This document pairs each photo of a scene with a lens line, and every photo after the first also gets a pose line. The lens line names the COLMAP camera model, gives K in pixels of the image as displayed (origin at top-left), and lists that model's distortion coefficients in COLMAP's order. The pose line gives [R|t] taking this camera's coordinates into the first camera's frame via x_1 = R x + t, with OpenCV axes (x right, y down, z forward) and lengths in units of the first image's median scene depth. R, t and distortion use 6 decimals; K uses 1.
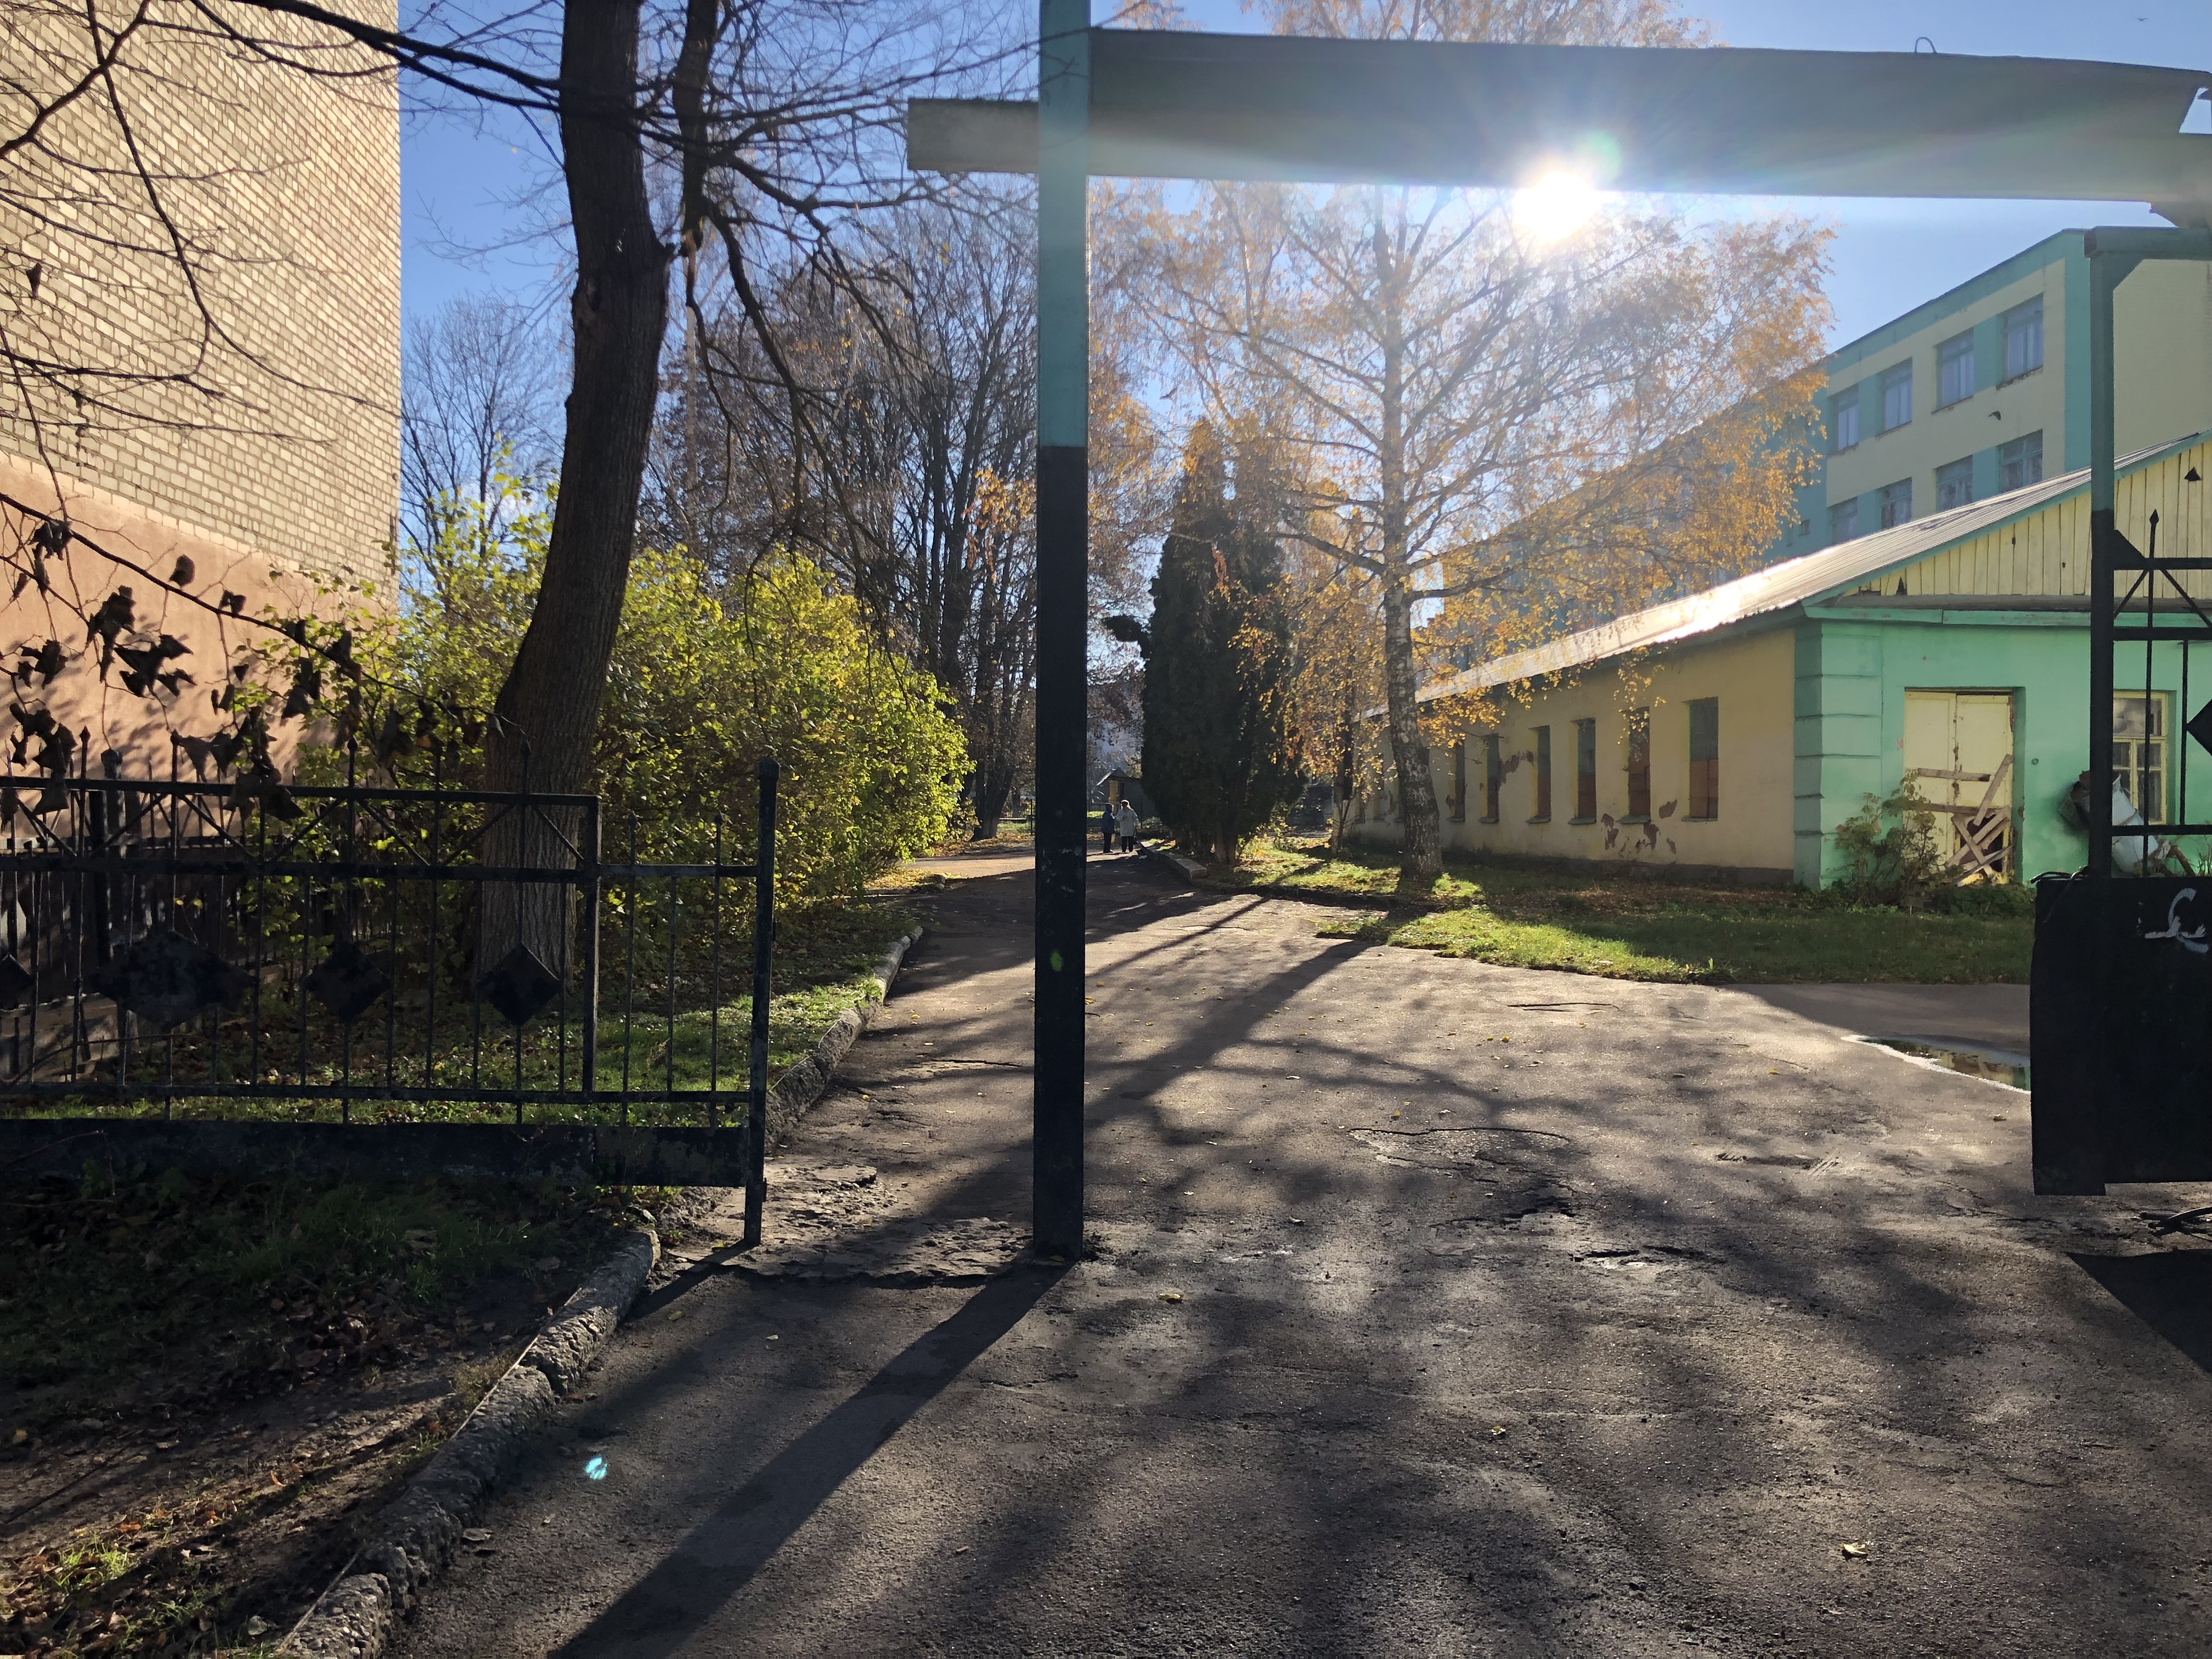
lens RADIAL K [[1838.5, 0, 1102.3], [0, 1838.5, 825.8], [0, 0, 1]] dist [0.013645, 0.002634]
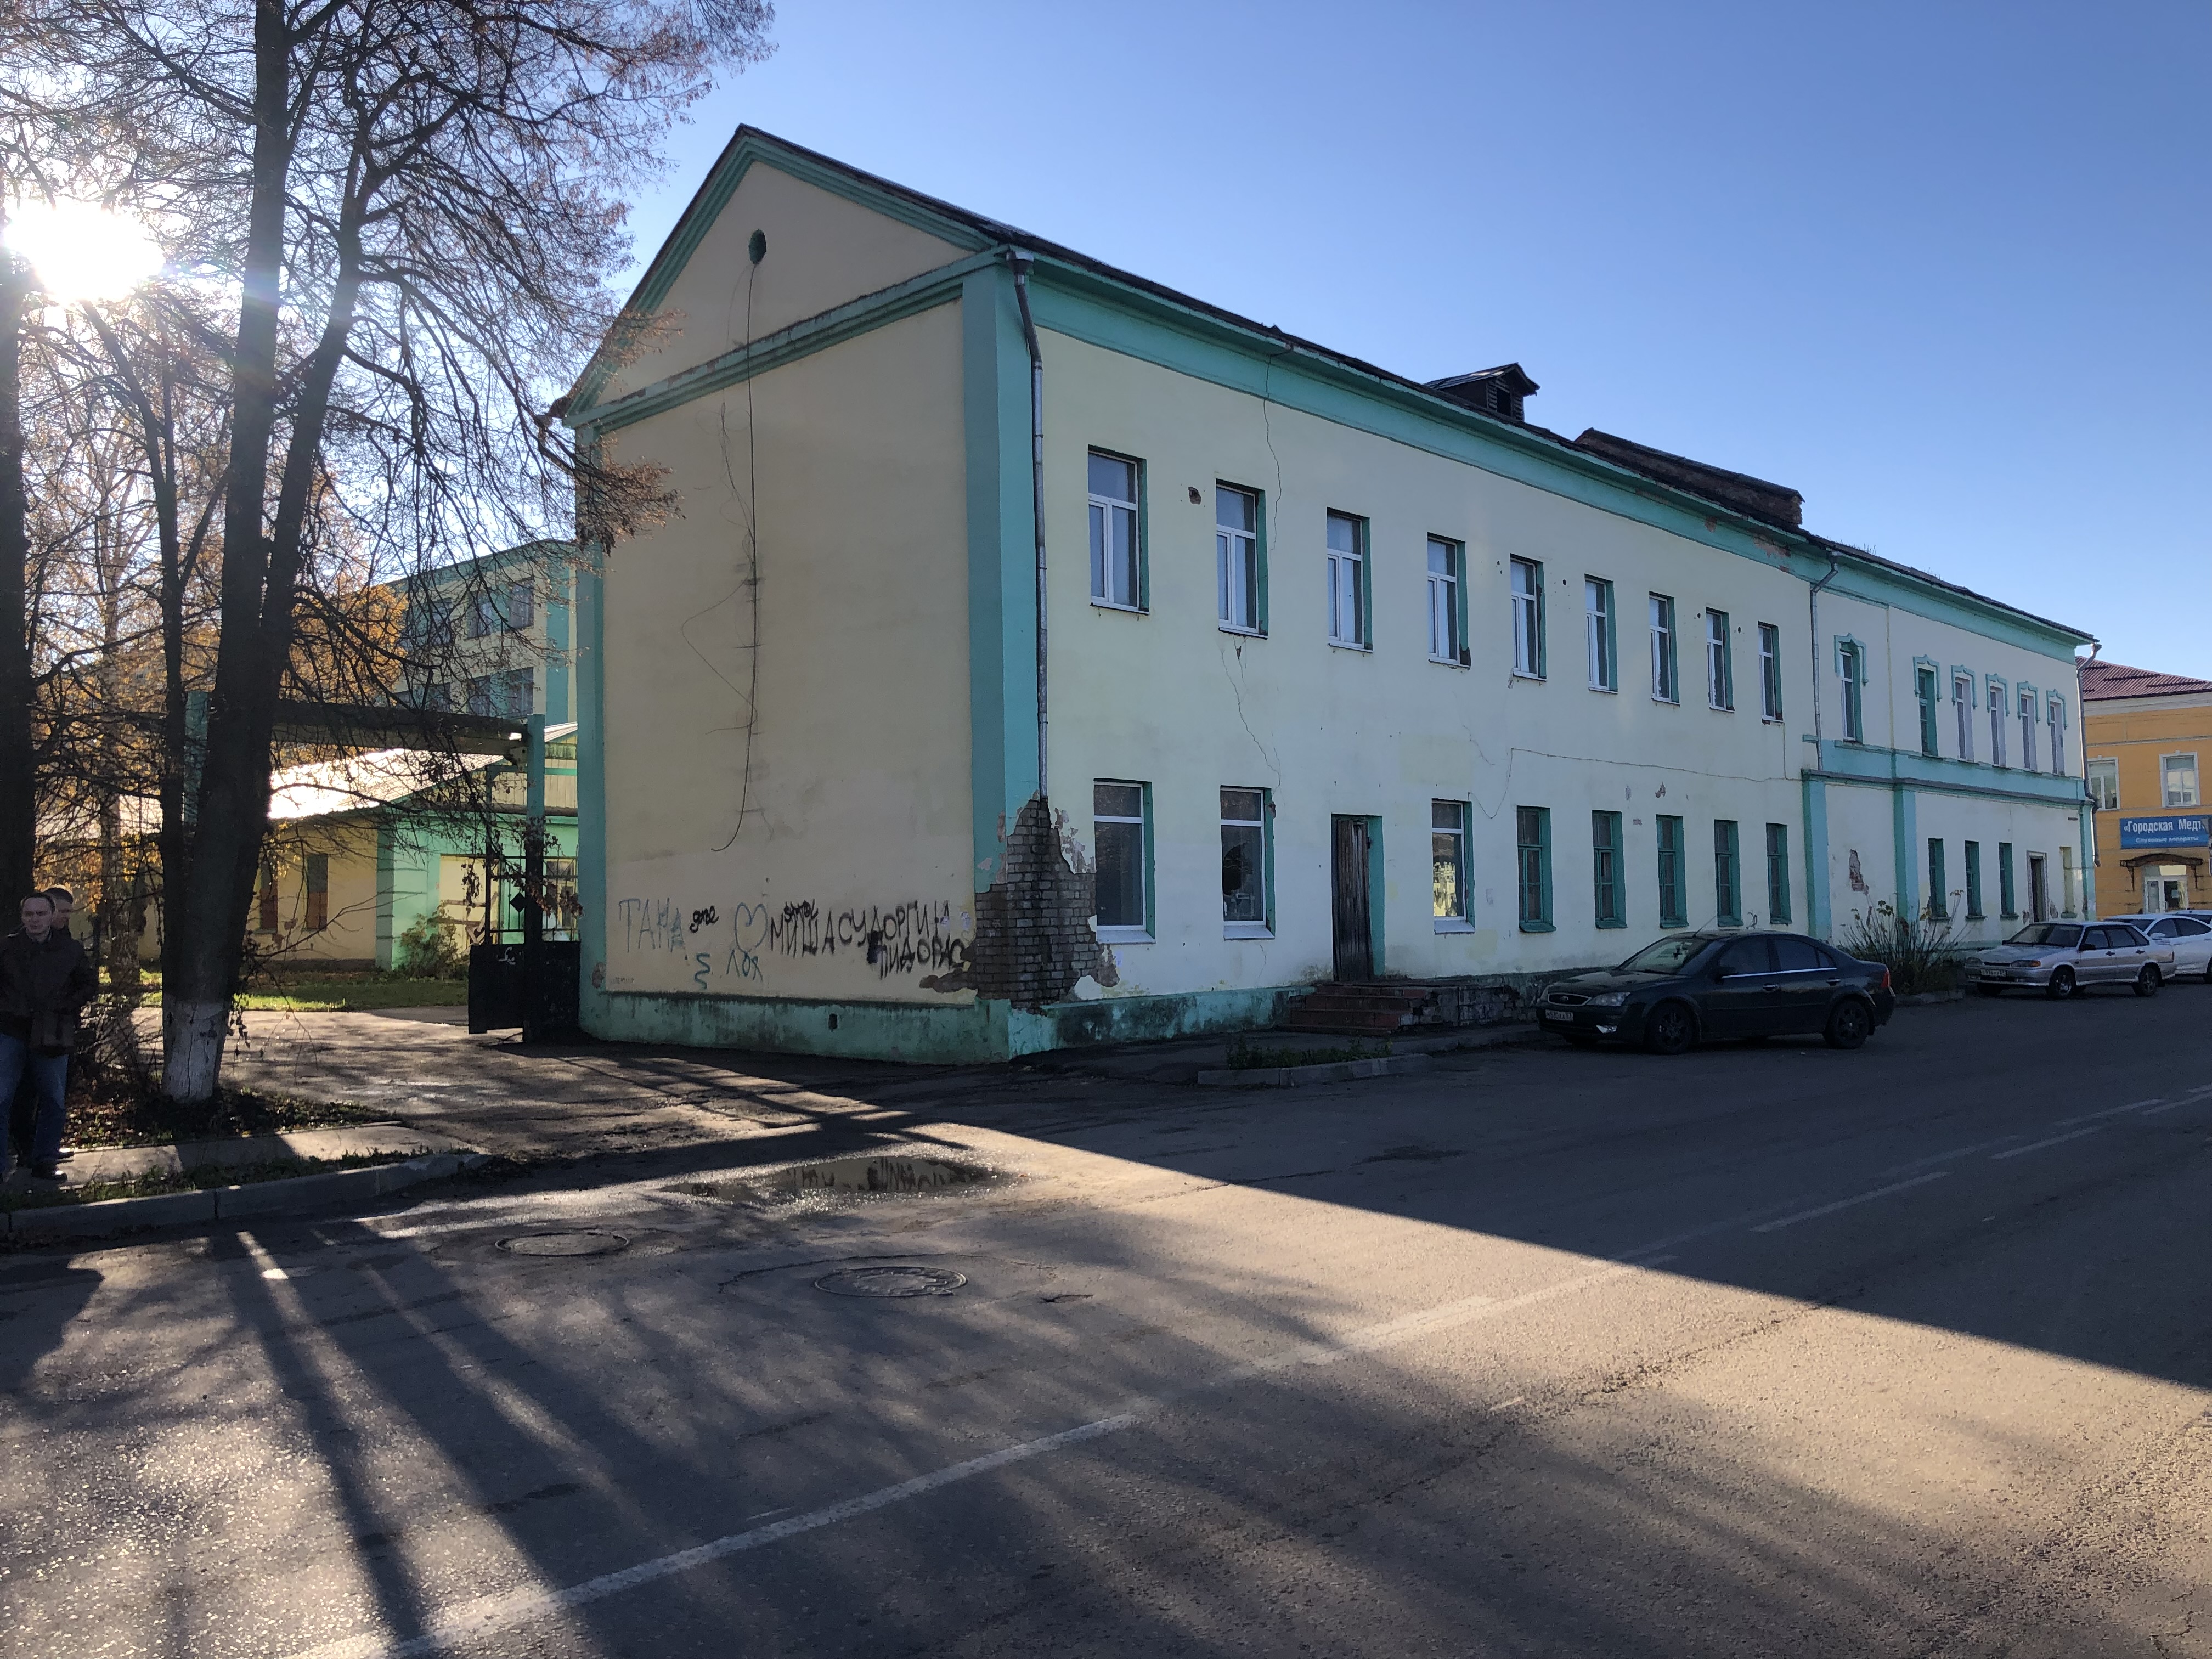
lens RADIAL K [[1838.5, 0, 1104.0], [0, 1838.5, 827.1], [0, 0, 1]] dist [0.013645, 0.002634]
pose [[0.725362, 0.027592, 0.687814, -0.311829], [0.014543, 0.998359, -0.055386, 0.006156], [-0.688214, 0.050178, 0.723771, -0.703005]]
